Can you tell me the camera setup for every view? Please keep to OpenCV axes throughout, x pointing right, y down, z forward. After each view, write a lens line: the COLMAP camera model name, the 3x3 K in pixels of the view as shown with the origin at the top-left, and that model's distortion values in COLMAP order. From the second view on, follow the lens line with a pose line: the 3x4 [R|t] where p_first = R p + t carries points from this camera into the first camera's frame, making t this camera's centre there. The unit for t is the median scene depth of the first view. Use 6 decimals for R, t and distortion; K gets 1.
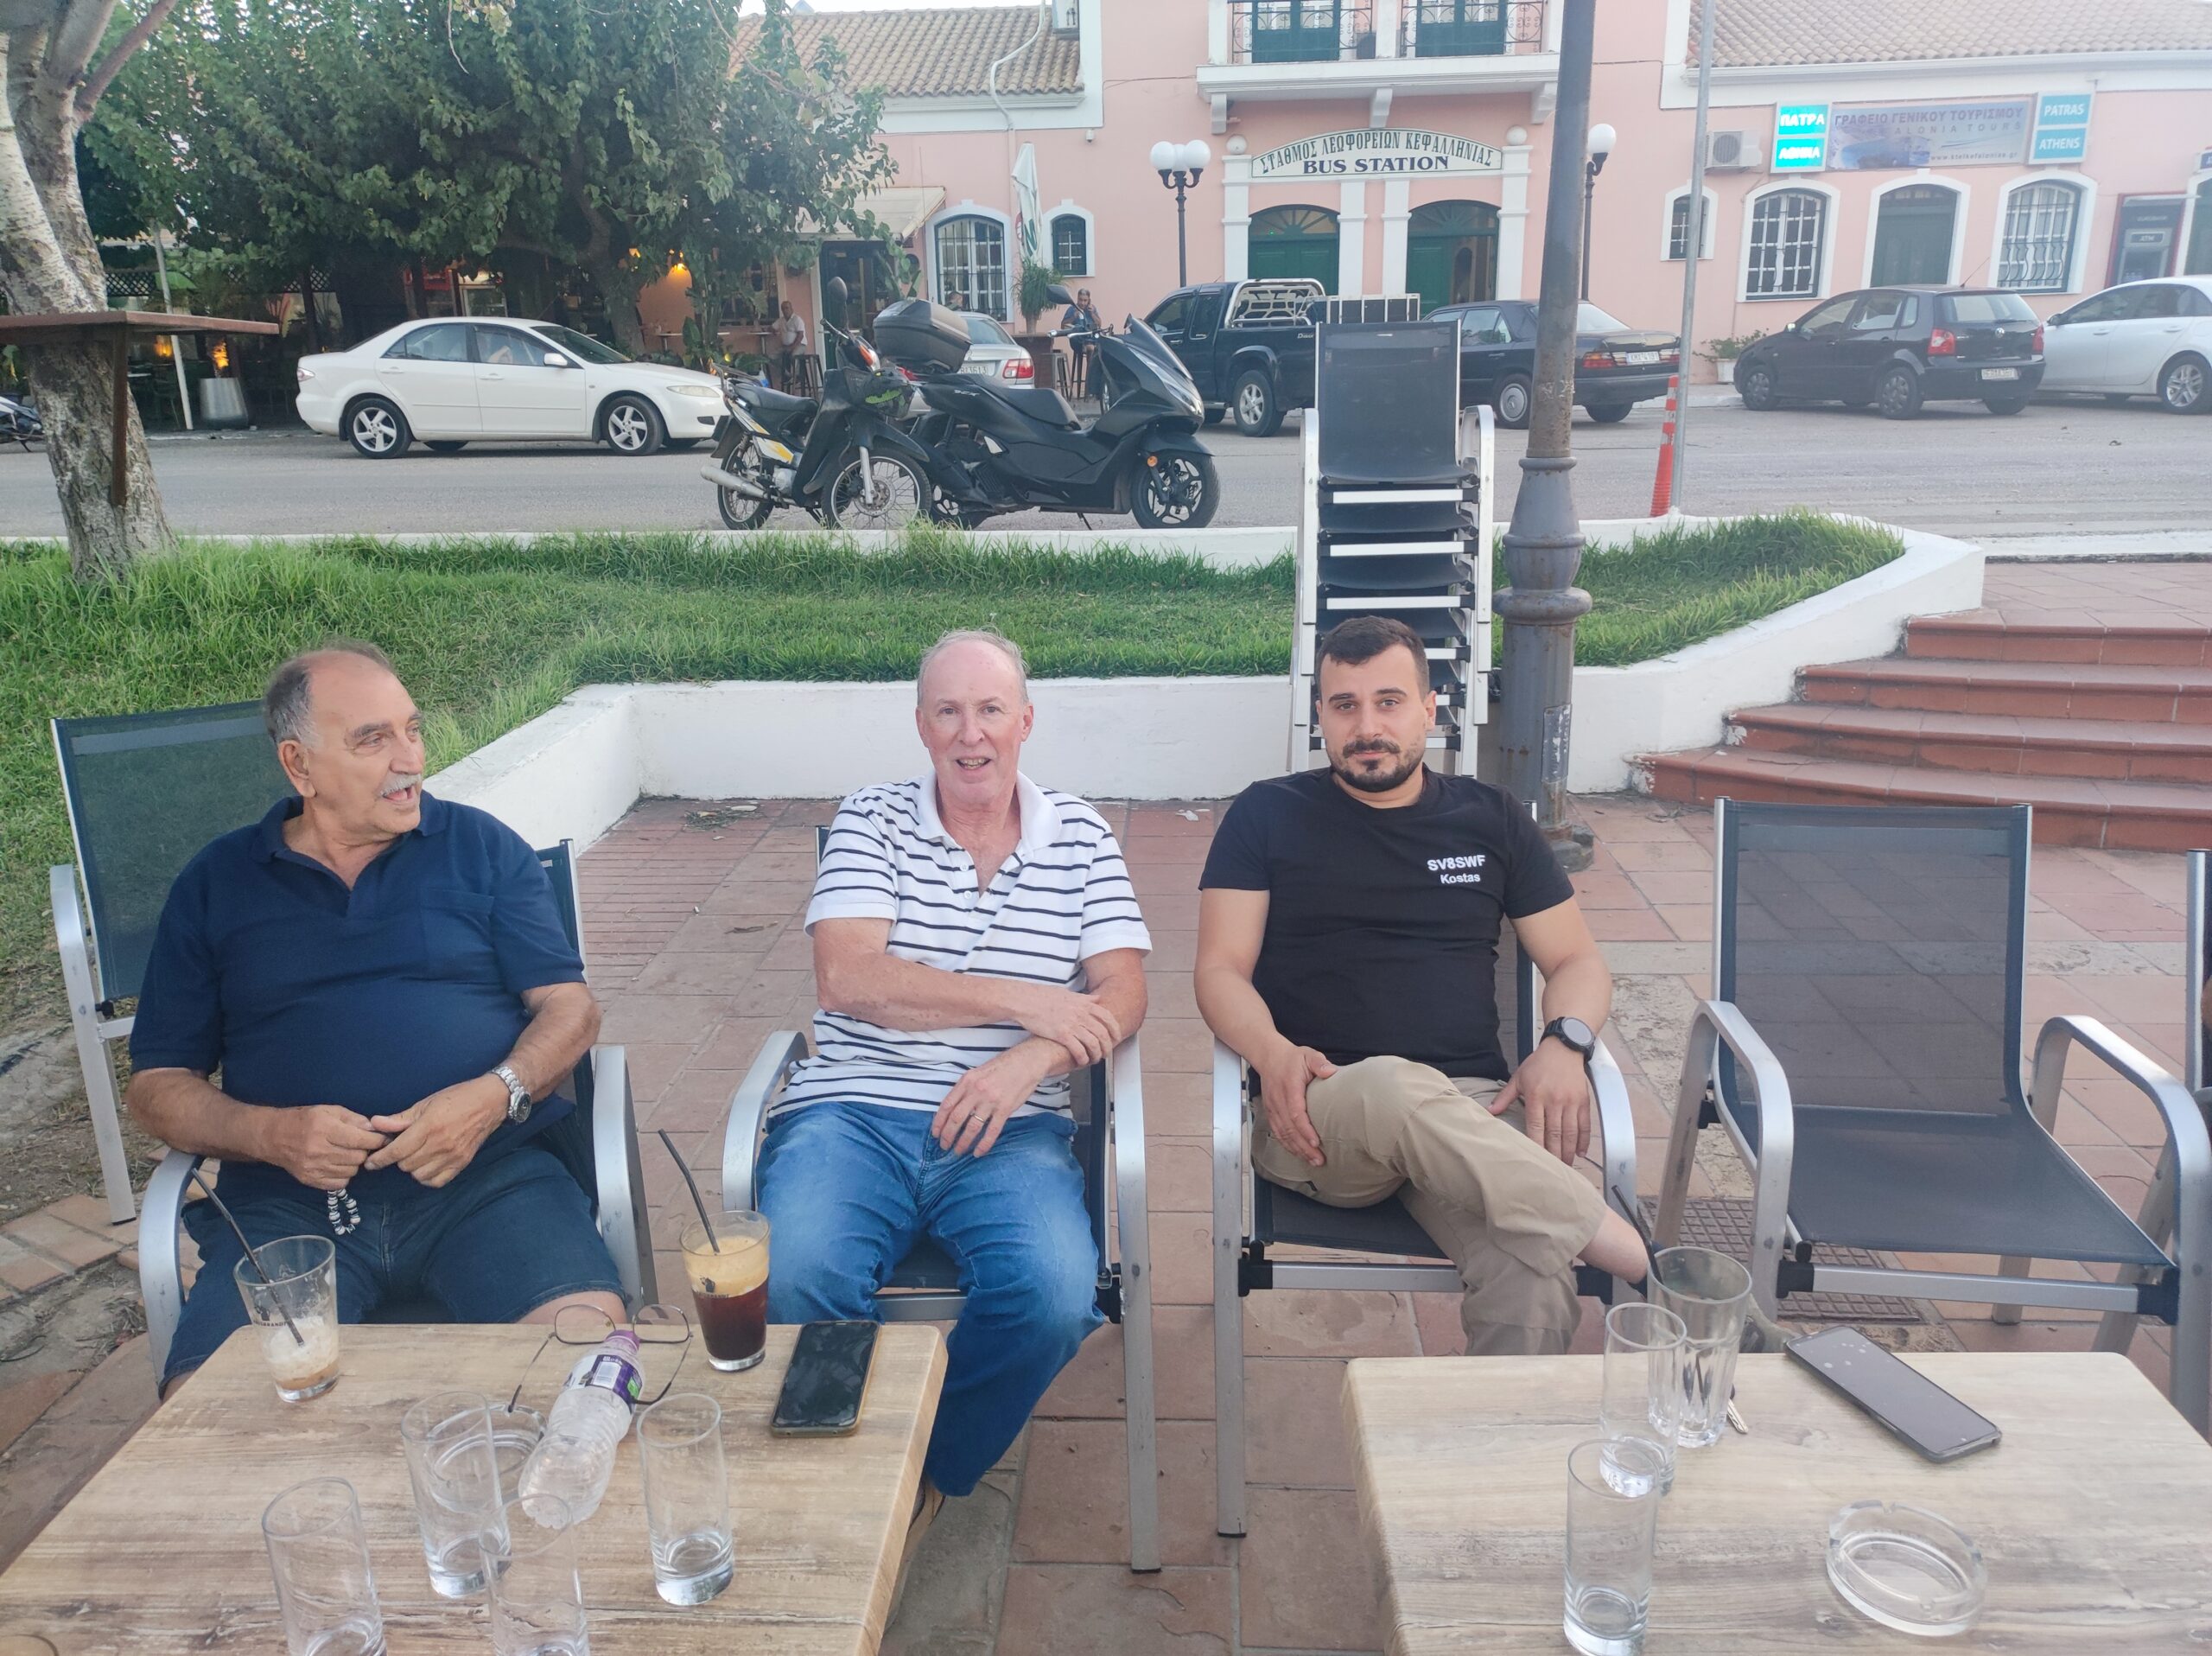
lens RADIAL K [[1619.4, 0, 1104.5], [0, 1619.4, 822.9], [0, 0, 1]] dist [0.038789, -0.024348]
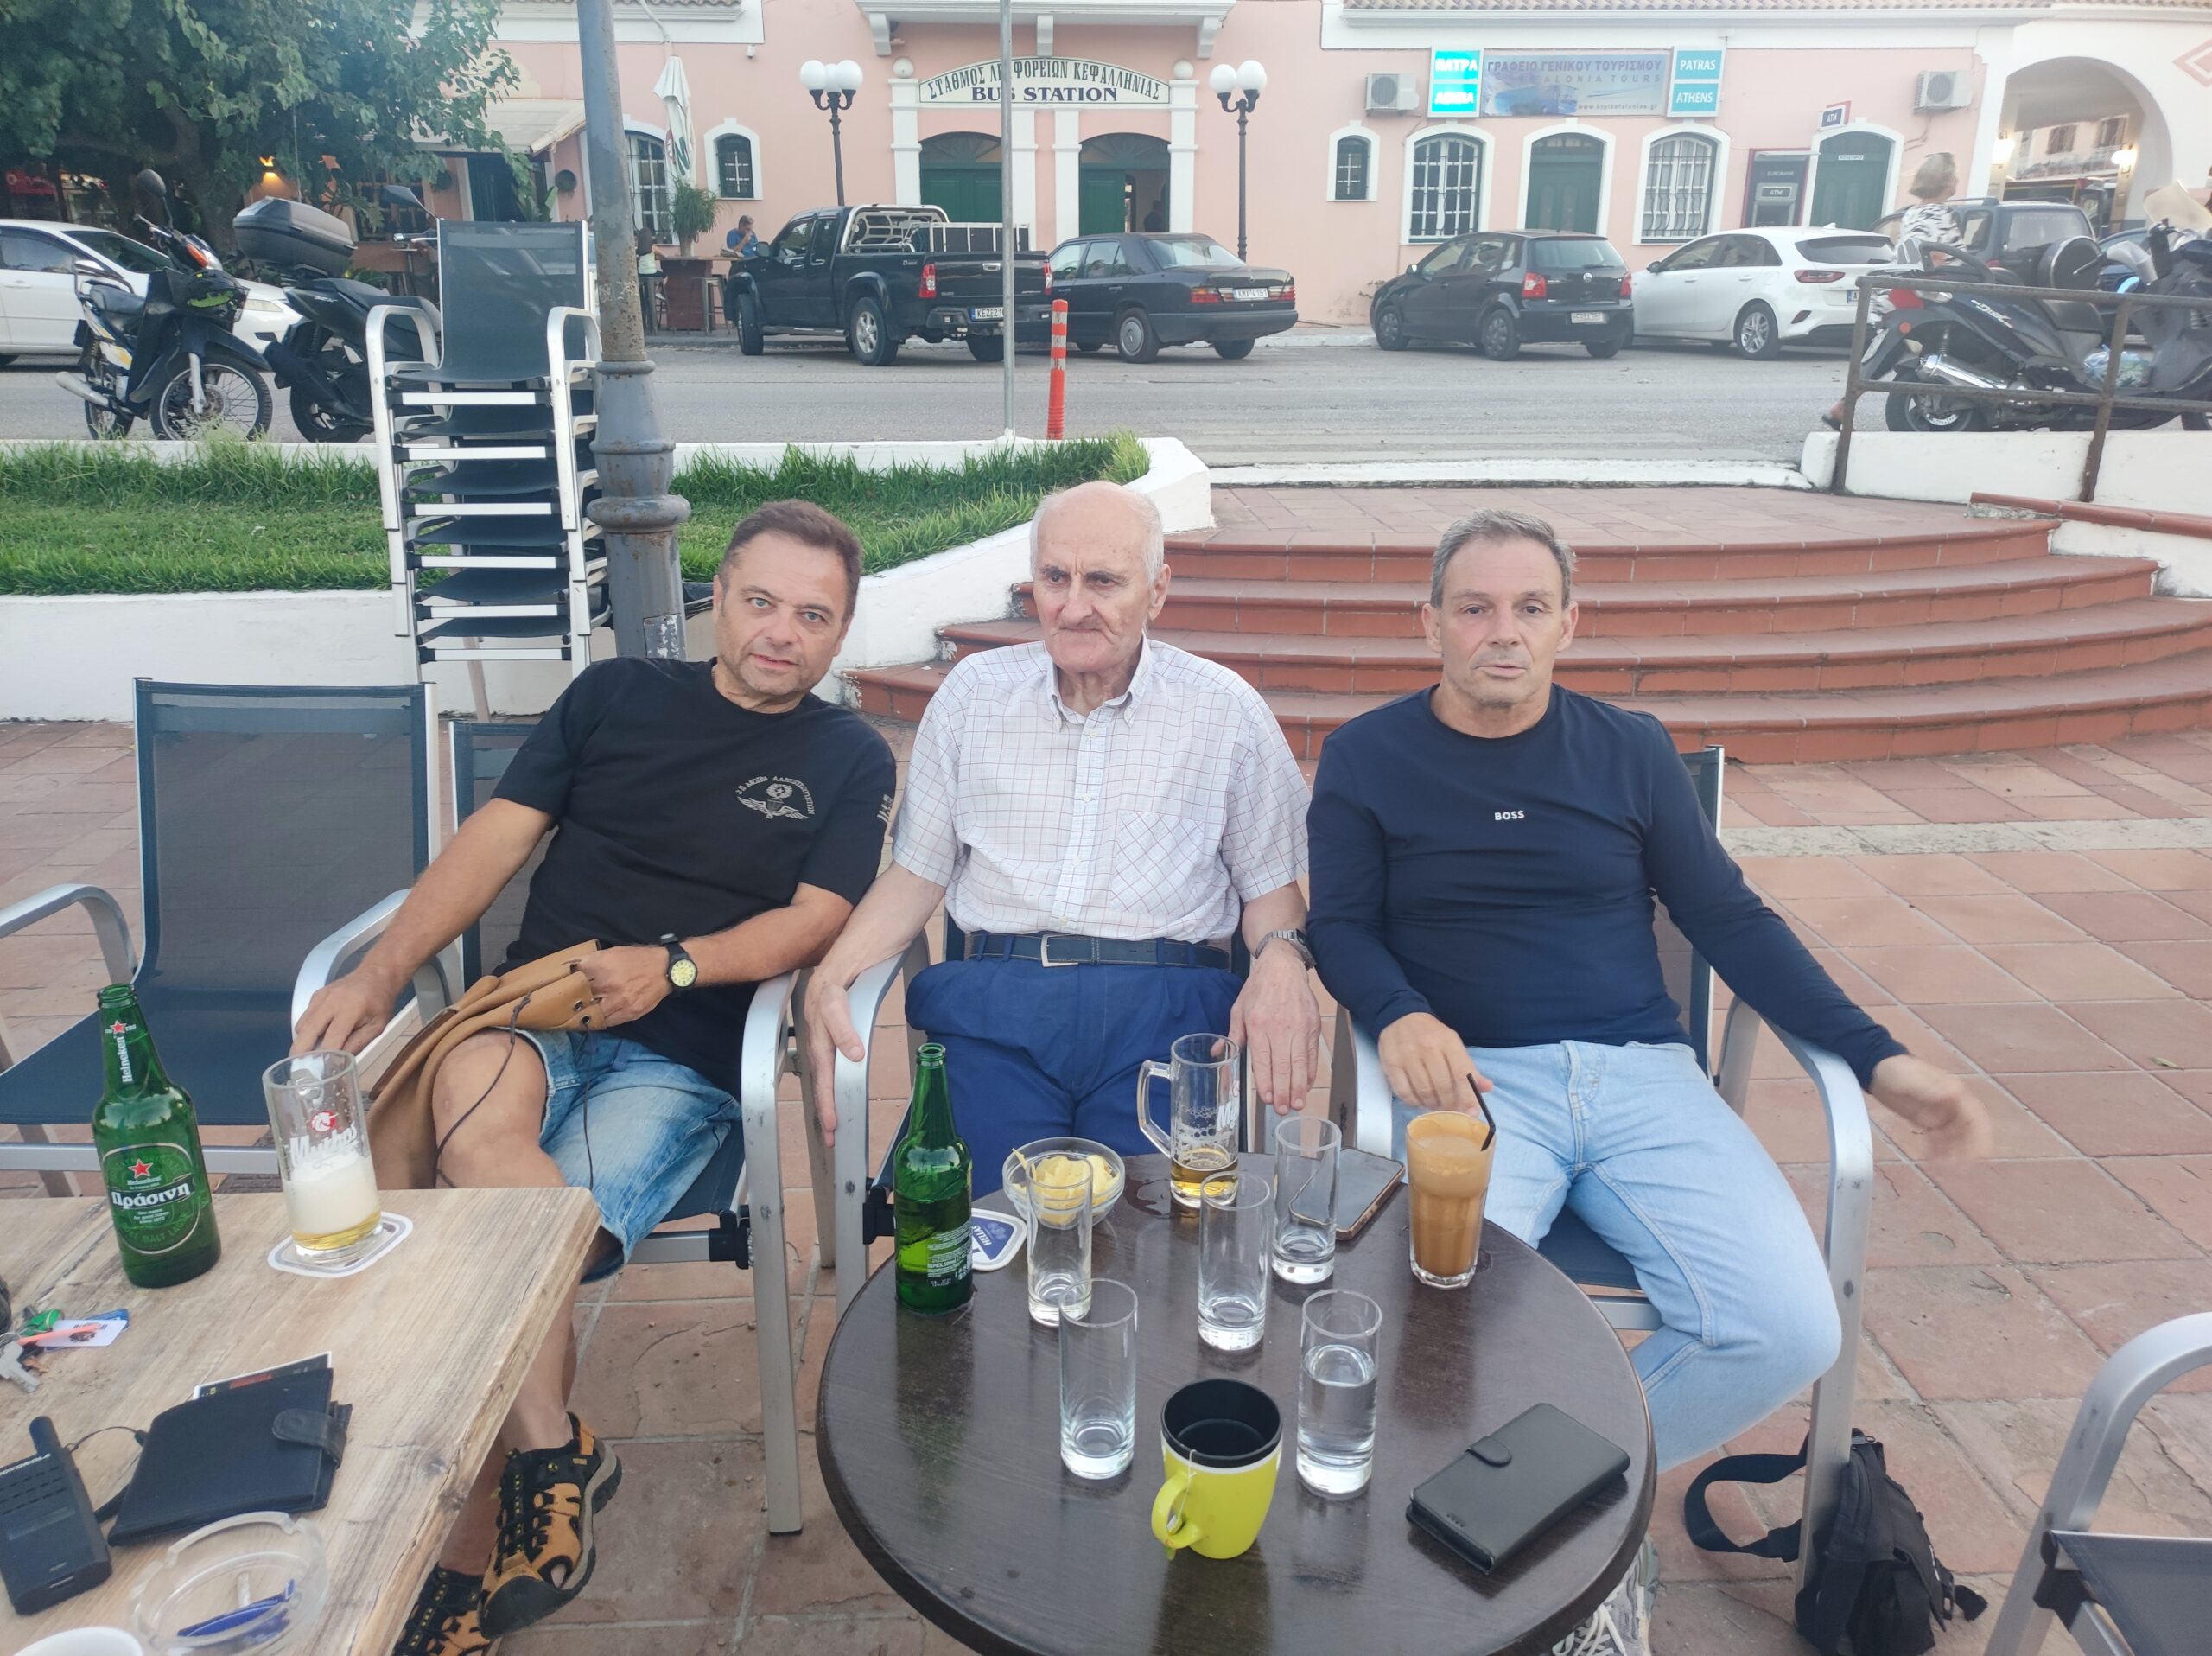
lens RADIAL K [[1619.4, 0, 1107.3], [0, 1619.4, 819.8], [0, 0, 1]] dist [0.038789, -0.024348]
pose [[0.993972, -0.014767, 0.108640, 0.289798], [0.011166, 0.999370, 0.033681, 0.014329], [-0.109069, -0.032265, 0.993510, -0.012777]]
